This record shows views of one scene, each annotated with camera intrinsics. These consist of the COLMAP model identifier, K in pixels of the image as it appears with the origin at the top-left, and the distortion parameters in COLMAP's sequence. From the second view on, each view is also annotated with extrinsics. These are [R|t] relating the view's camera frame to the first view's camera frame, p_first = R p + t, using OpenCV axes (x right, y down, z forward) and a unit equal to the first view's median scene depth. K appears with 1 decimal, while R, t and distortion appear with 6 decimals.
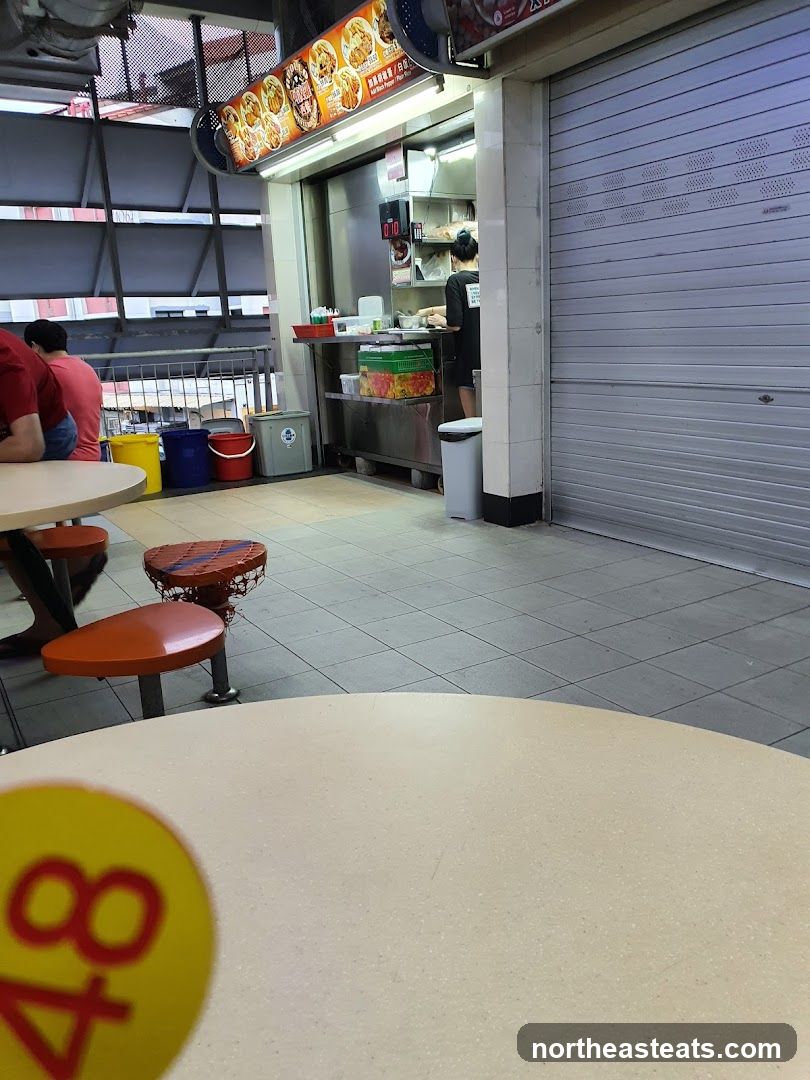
lens RADIAL K [[838.5, 0, 405.0], [0, 838.5, 540.0], [0, 0, 1]] dist [0.004375, 0.003627]
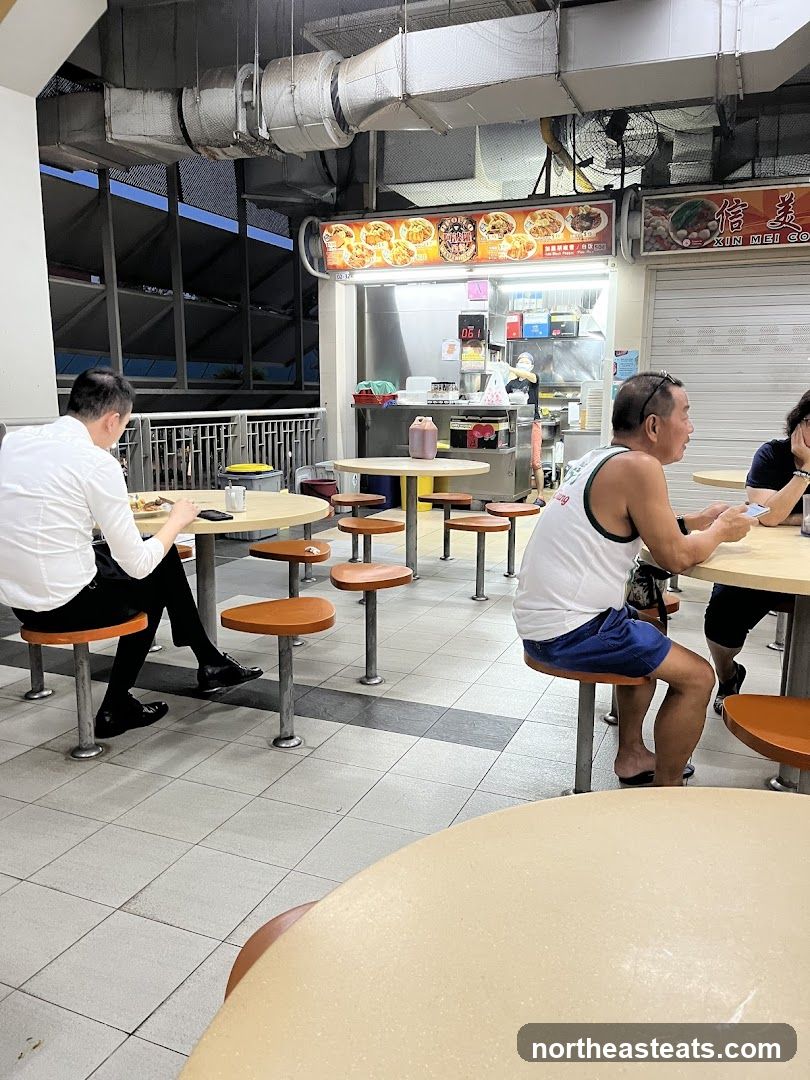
lens RADIAL K [[838.5, 0, 405.0], [0, 838.5, 540.0], [0, 0, 1]] dist [0.004375, 0.003627]
pose [[0.807743, -0.044789, 0.587830, -1.222588], [0.100687, 0.992940, -0.062700, 0.071400], [-0.580872, 0.109832, 0.806551, -0.055320]]
